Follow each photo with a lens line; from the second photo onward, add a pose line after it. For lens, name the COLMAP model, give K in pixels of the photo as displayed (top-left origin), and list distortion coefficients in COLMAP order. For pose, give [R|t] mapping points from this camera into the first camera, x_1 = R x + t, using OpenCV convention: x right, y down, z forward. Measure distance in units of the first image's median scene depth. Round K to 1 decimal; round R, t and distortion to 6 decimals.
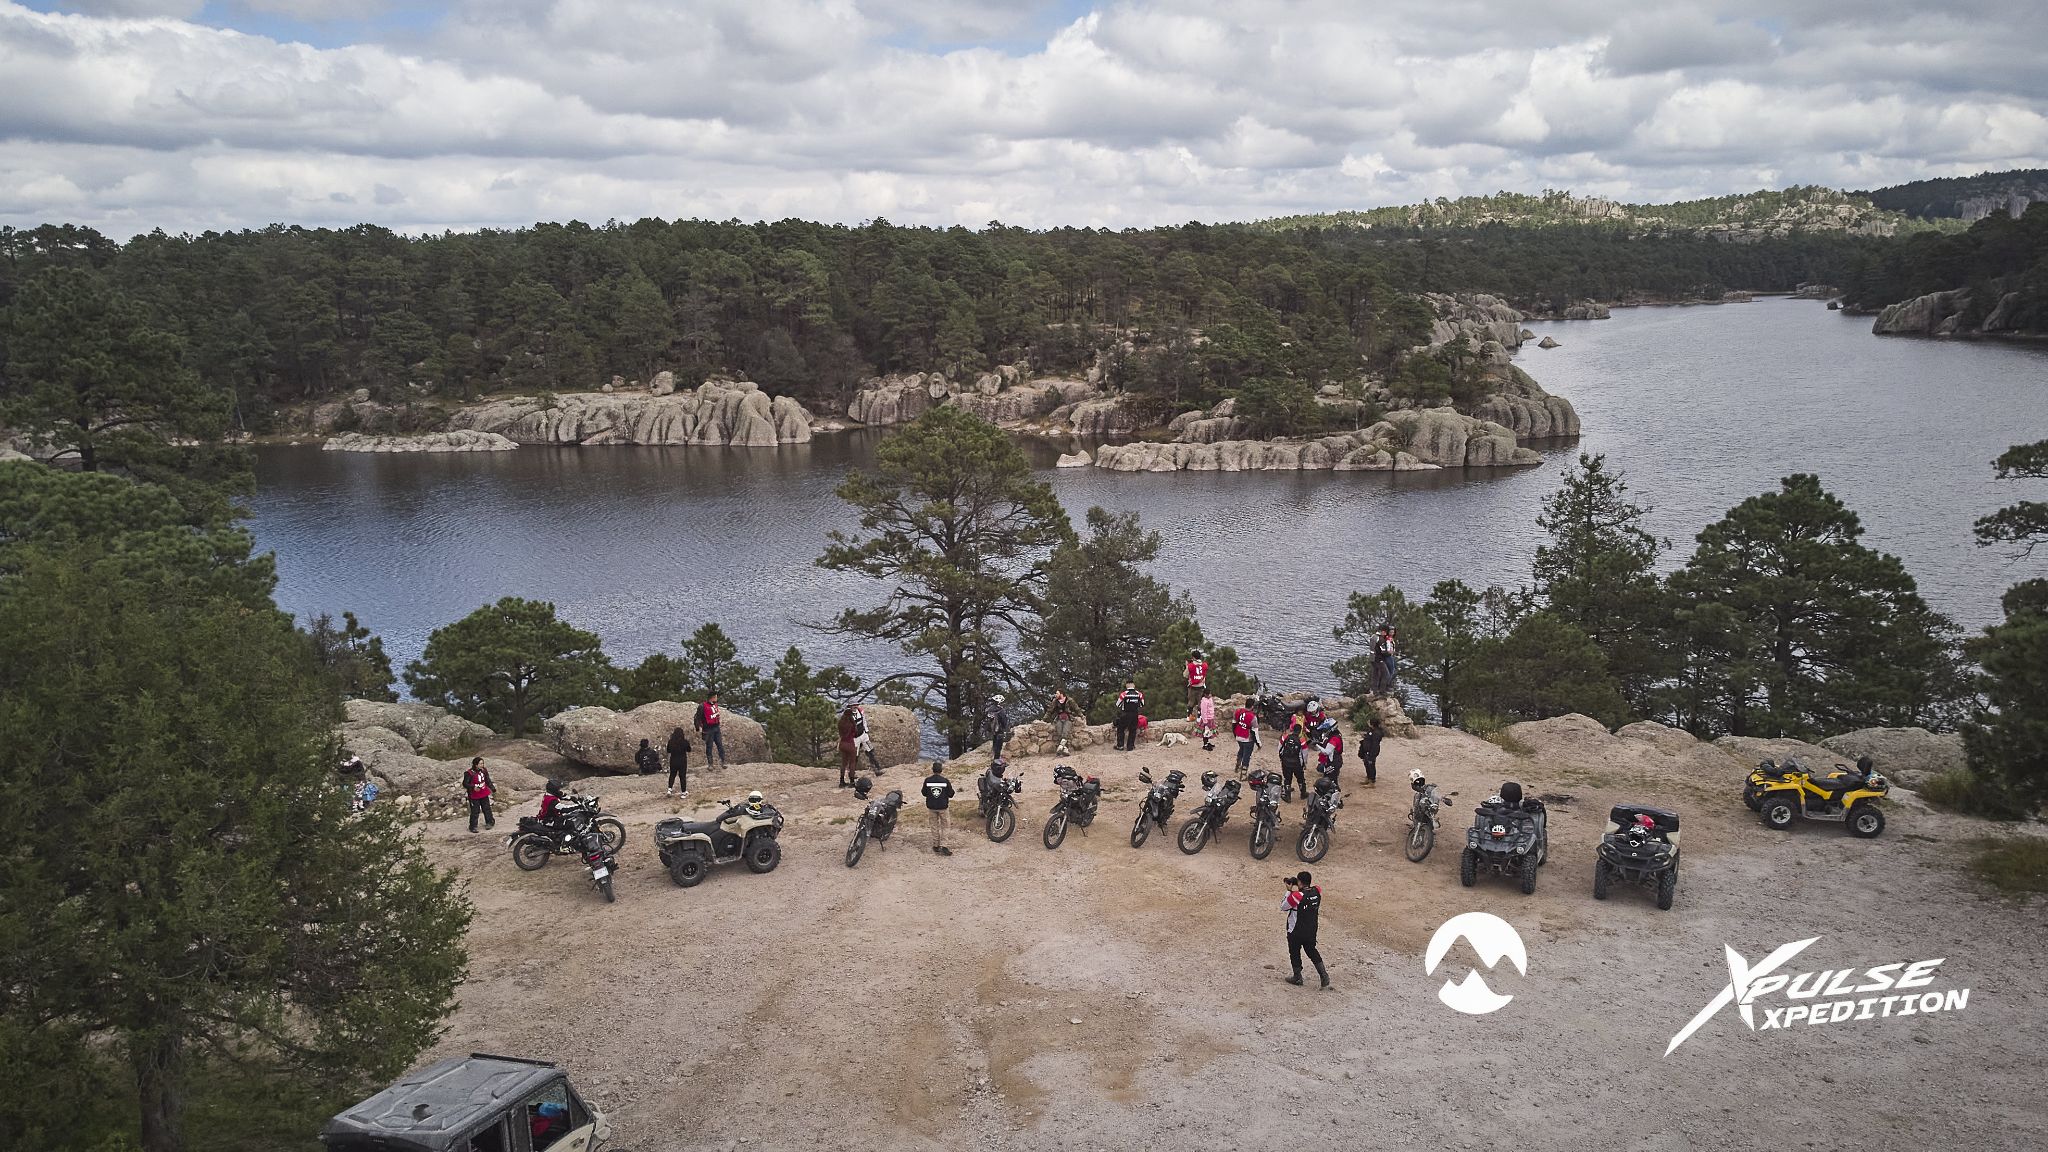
lens RADIAL K [[1521.9, 0, 1024.0], [0, 1521.9, 576.0], [0, 0, 1]] dist [0.038046, 0.001943]
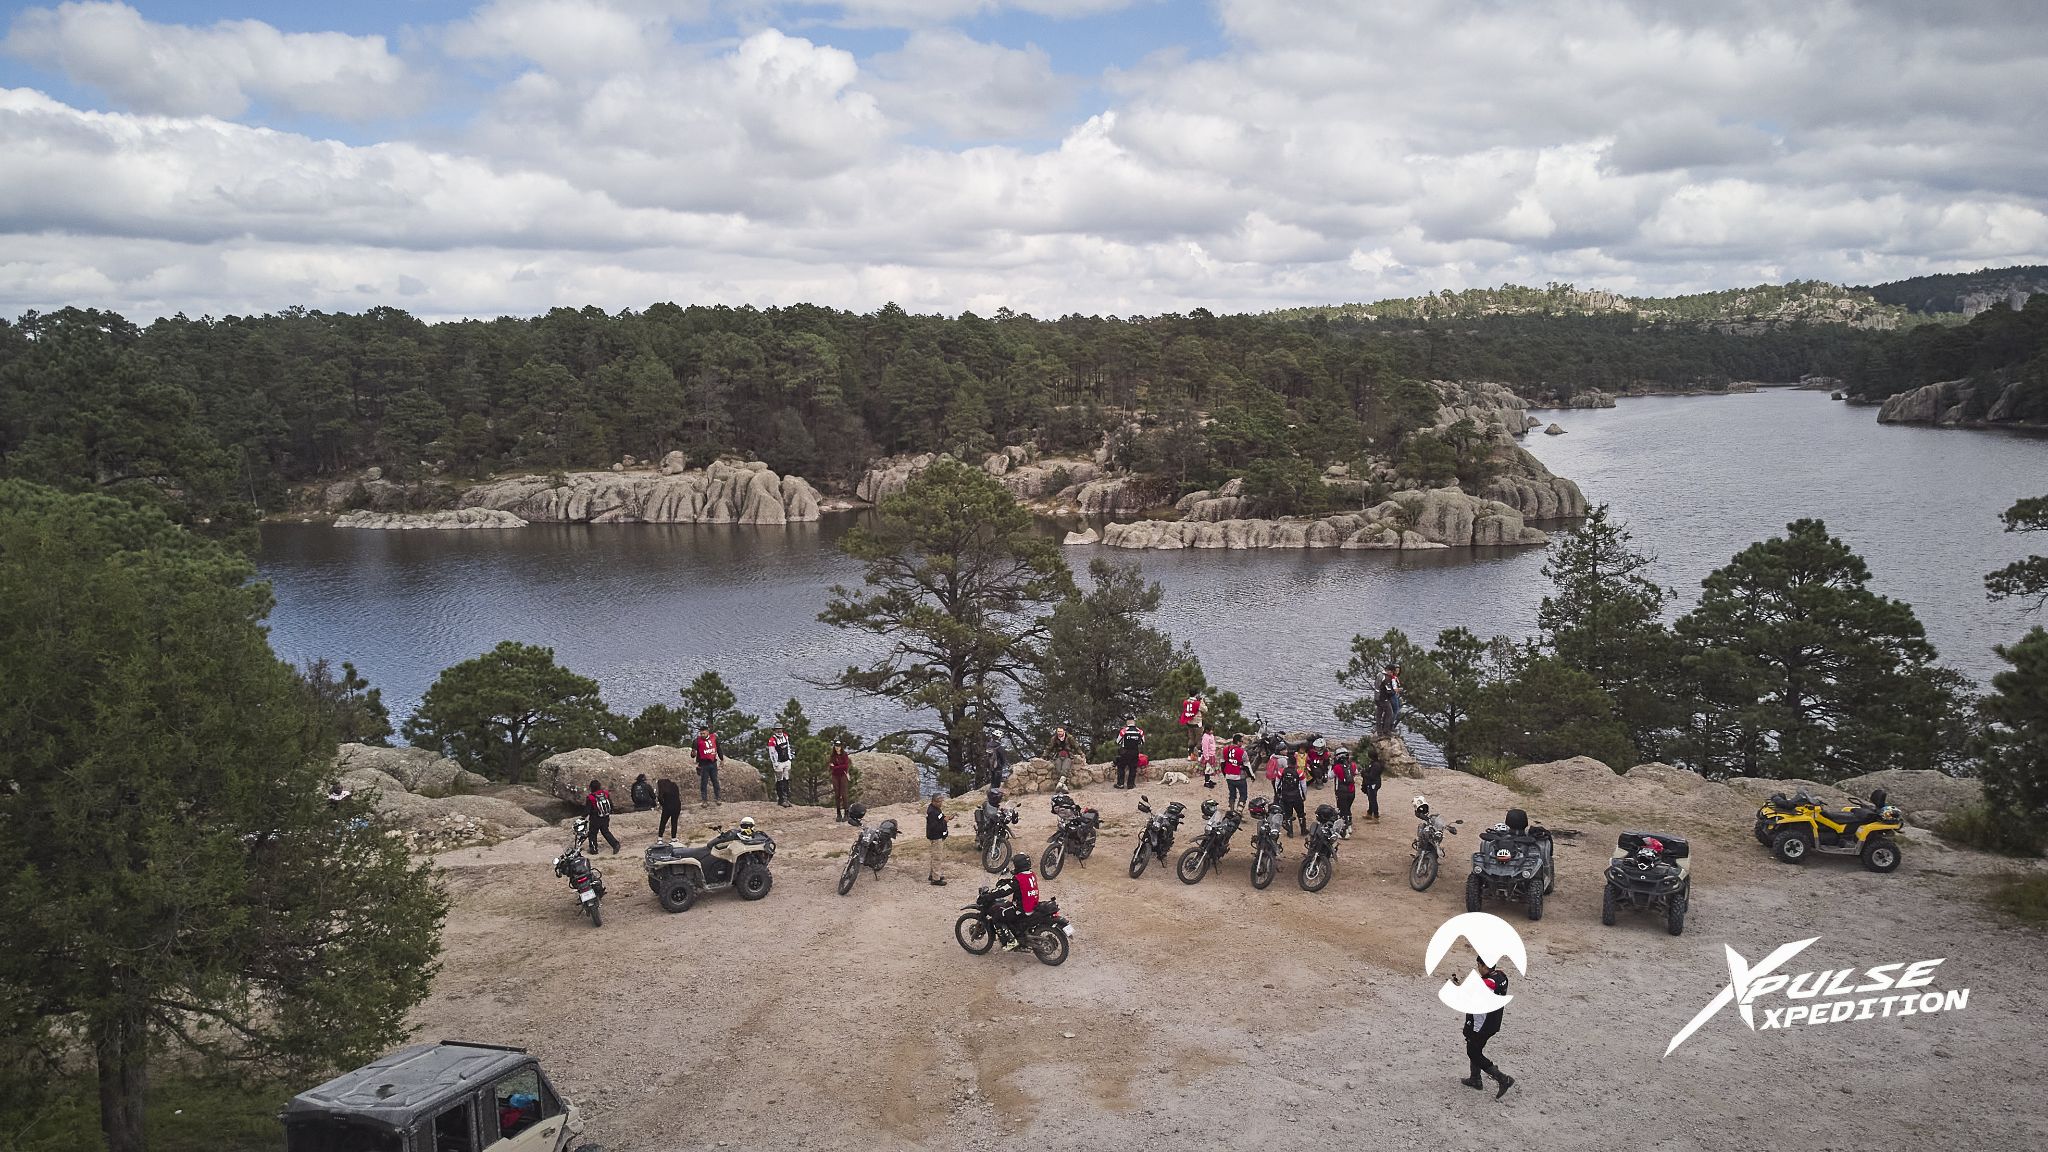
lens RADIAL K [[1521.9, 0, 1024.0], [0, 1521.9, 576.0], [0, 0, 1]] dist [0.038046, 0.001943]
pose [[0.999975, 0.004179, -0.005725, 0.001152], [-0.004503, 0.998313, -0.057882, 0.006662], [0.005473, 0.057906, 0.998307, 0.001493]]
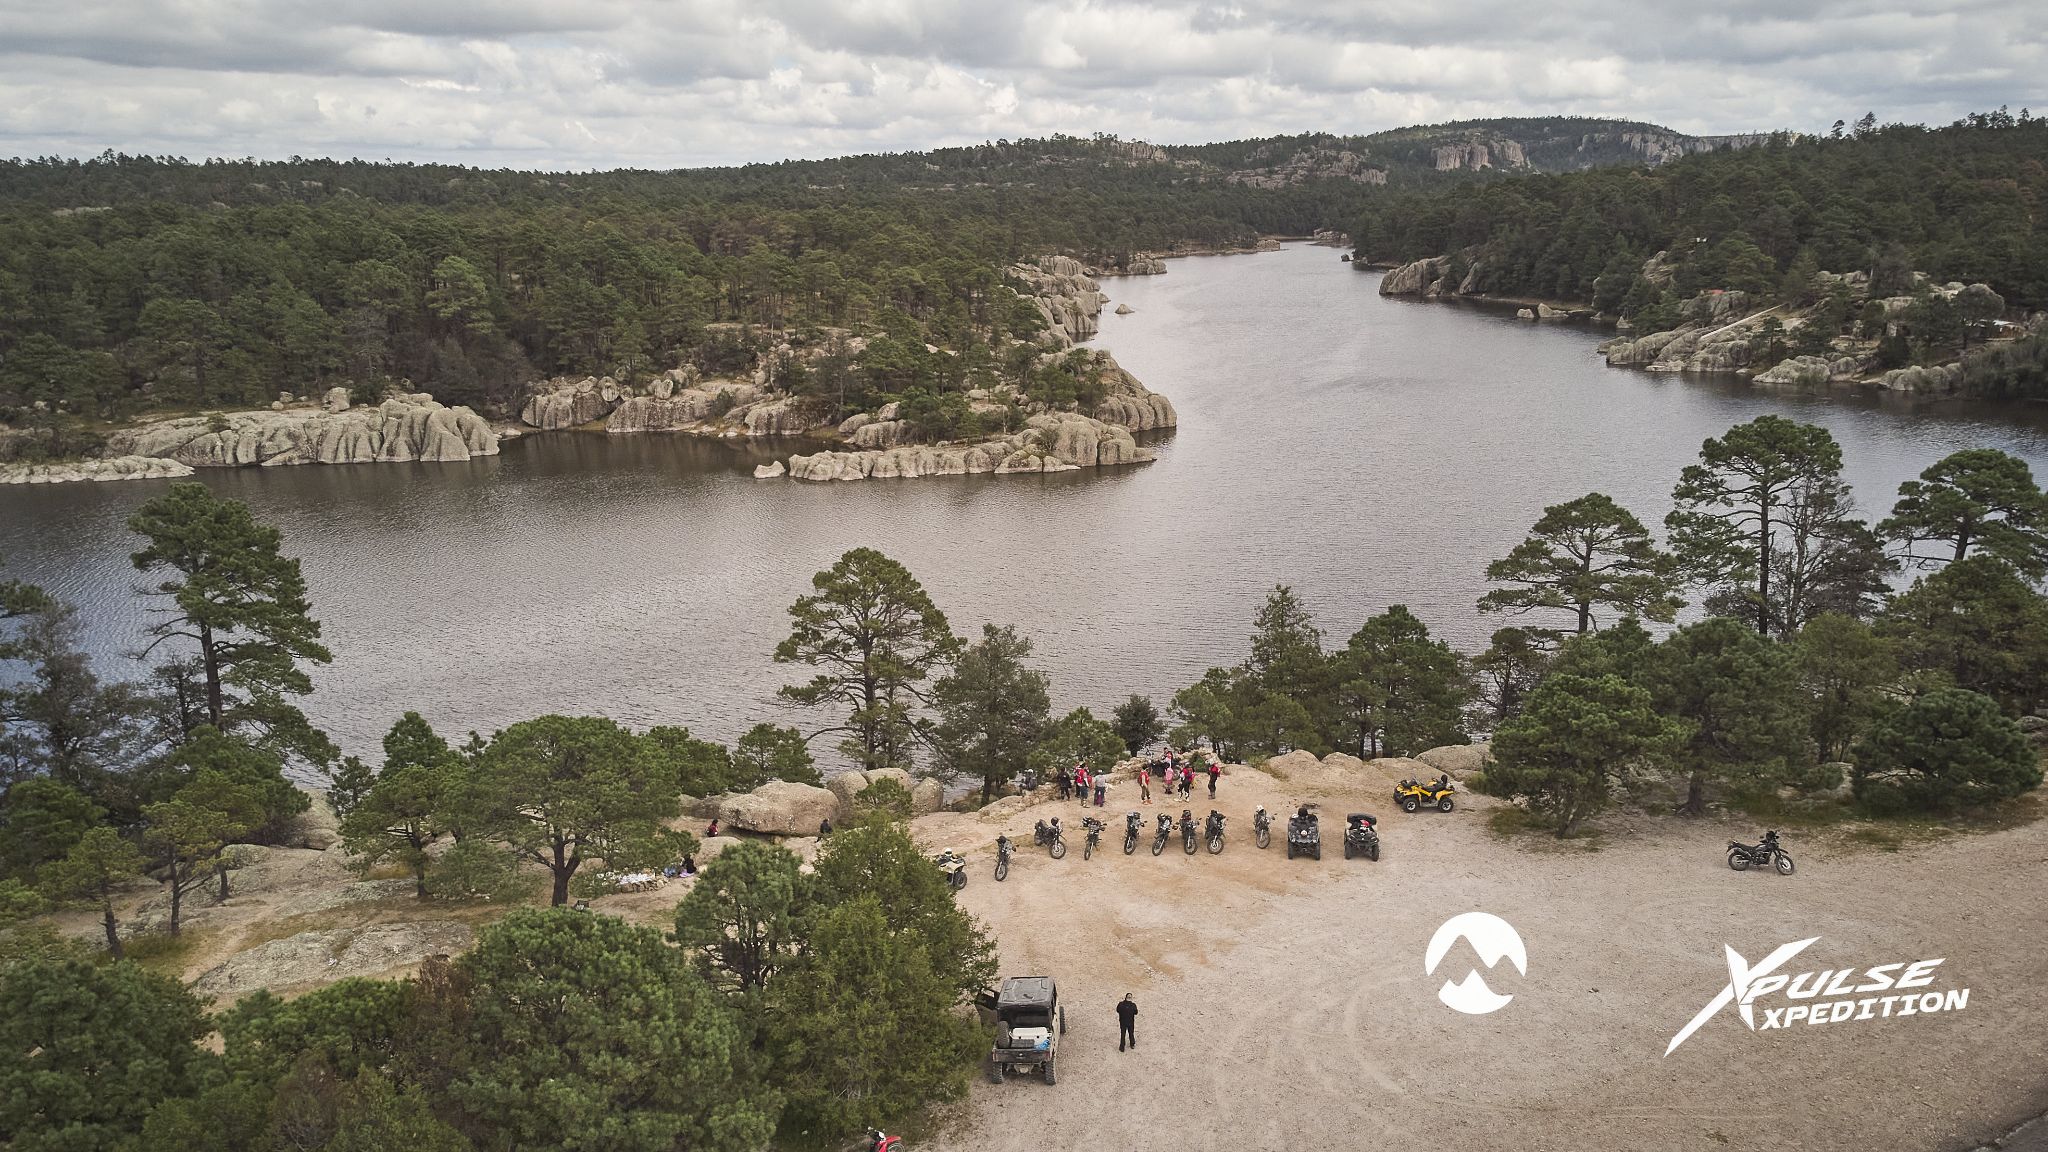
lens RADIAL K [[1525.4, 0, 1013.9], [0, 1525.4, 578.0], [0, 0, 1]] dist [0.061763, -0.003844]
pose [[0.962130, -0.064345, 0.264888, -0.094886], [0.050714, 0.997028, 0.057985, -0.050675], [-0.267832, -0.042356, 0.962534, -0.145217]]
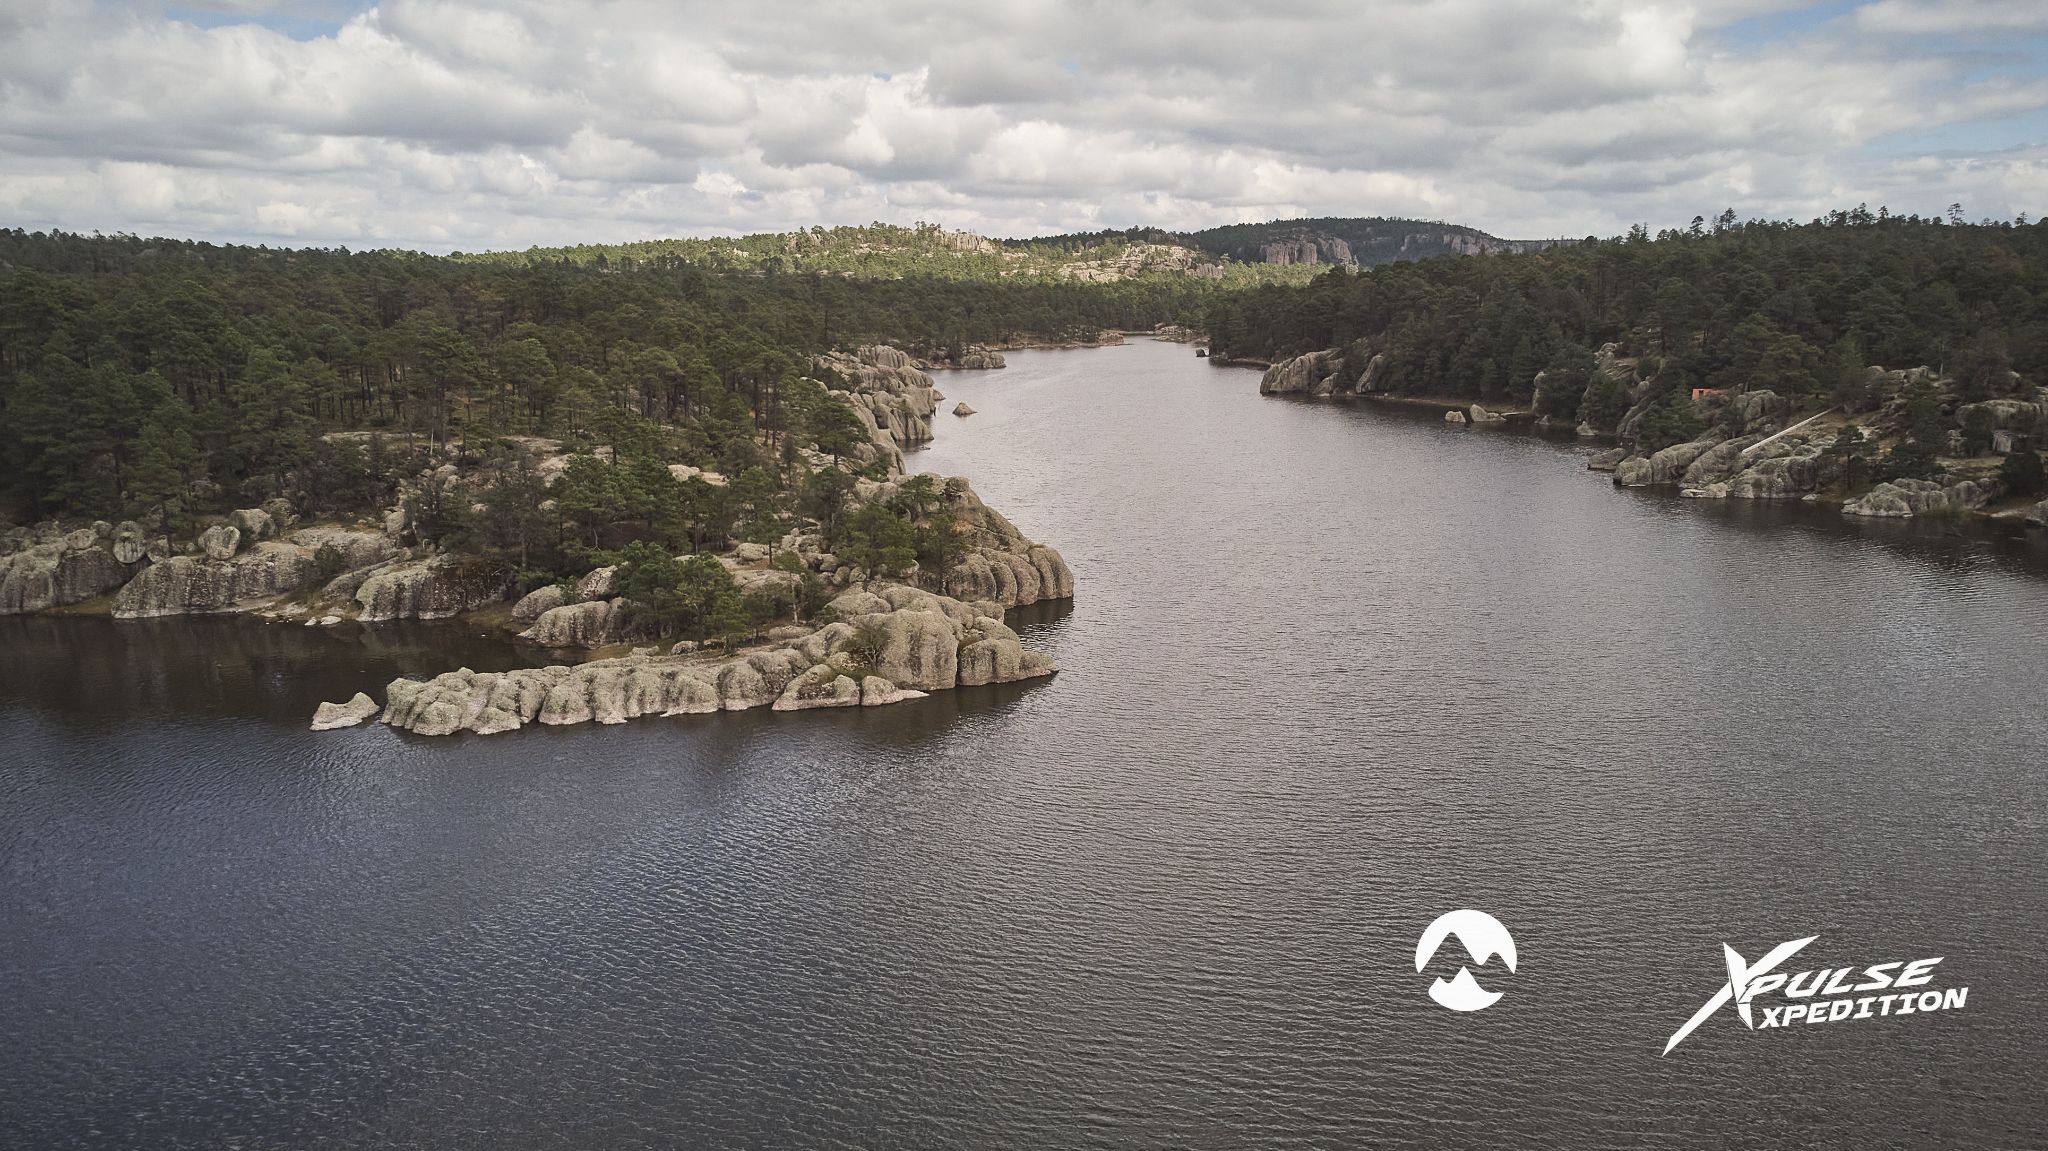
lens RADIAL K [[1525.4, 0, 1013.9], [0, 1525.4, 577.5], [0, 0, 1]] dist [0.061763, -0.003844]
pose [[0.924519, -0.057888, 0.376714, 0.048812], [0.061520, 0.998103, 0.002395, -0.109737], [-0.376138, 0.020961, 0.926327, 0.313919]]
